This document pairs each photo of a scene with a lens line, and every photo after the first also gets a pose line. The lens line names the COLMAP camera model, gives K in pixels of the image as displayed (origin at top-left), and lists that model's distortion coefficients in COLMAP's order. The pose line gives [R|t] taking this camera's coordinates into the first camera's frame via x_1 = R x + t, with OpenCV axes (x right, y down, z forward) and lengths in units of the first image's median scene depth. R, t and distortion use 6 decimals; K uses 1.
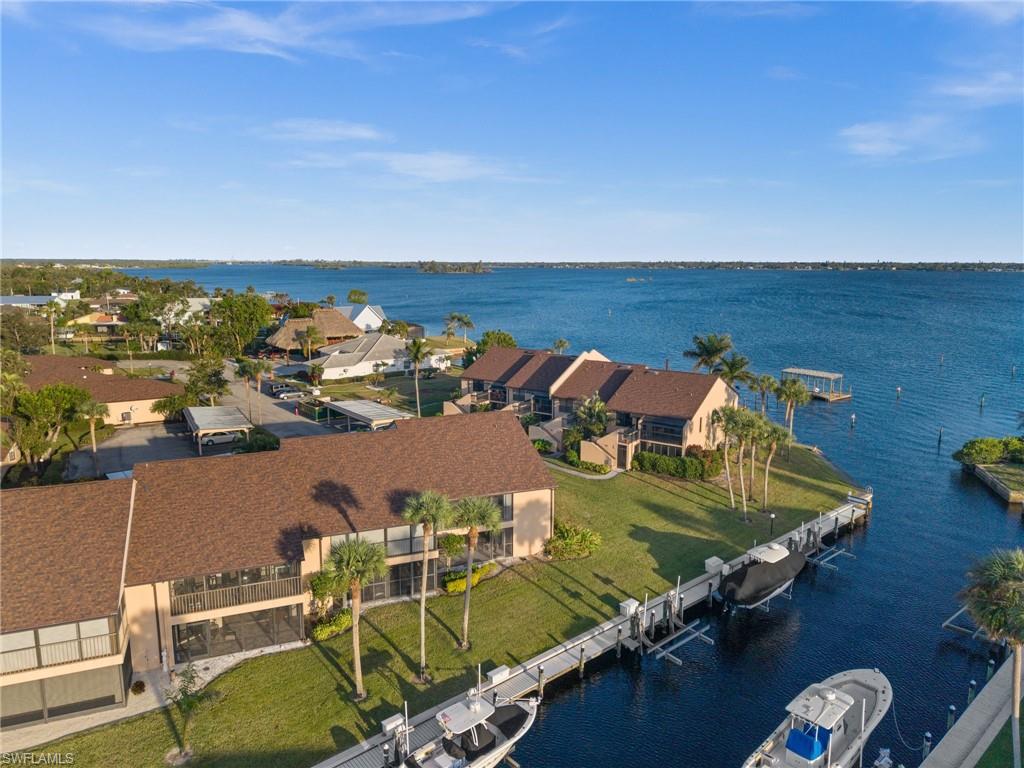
lens RADIAL K [[706.5, 0, 512.0], [0, 706.5, 384.0], [0, 0, 1]] dist [0.017338, -0.003348]
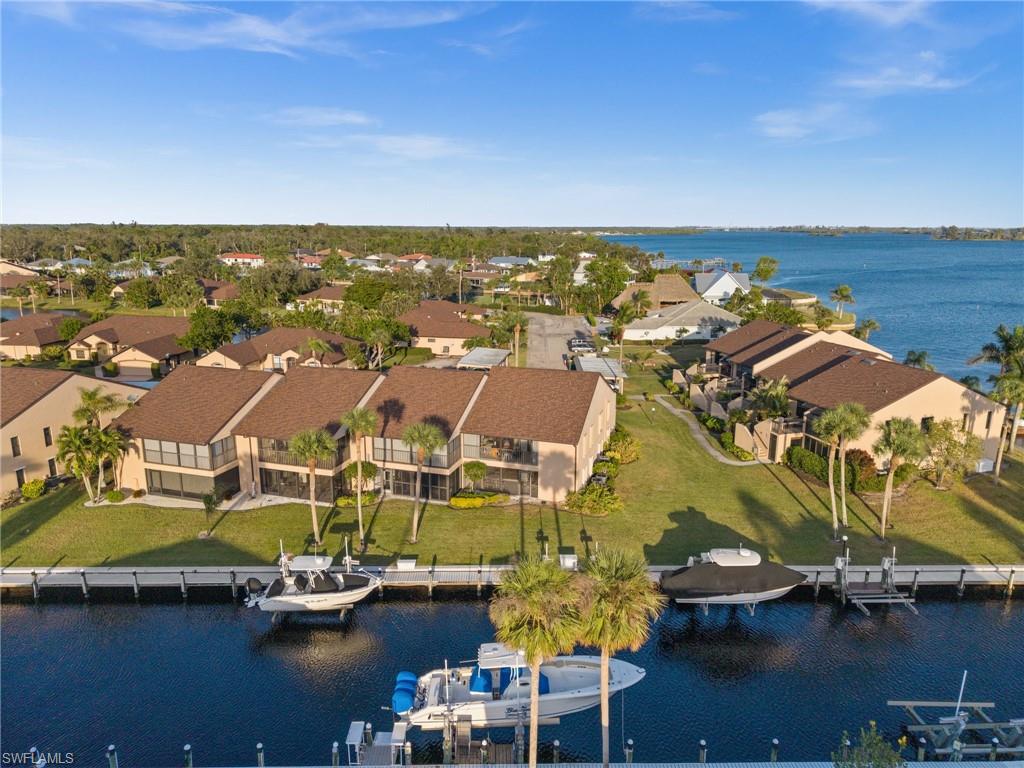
lens RADIAL K [[704.3, 0, 497.5], [0, 704.3, 384.4], [0, 0, 1]] dist [0.081978, -0.099151]
pose [[0.755891, 0.139925, -0.639570, 0.461244], [-0.110929, 0.990142, 0.085519, -0.014781], [0.645232, 0.006303, 0.763961, 0.080547]]
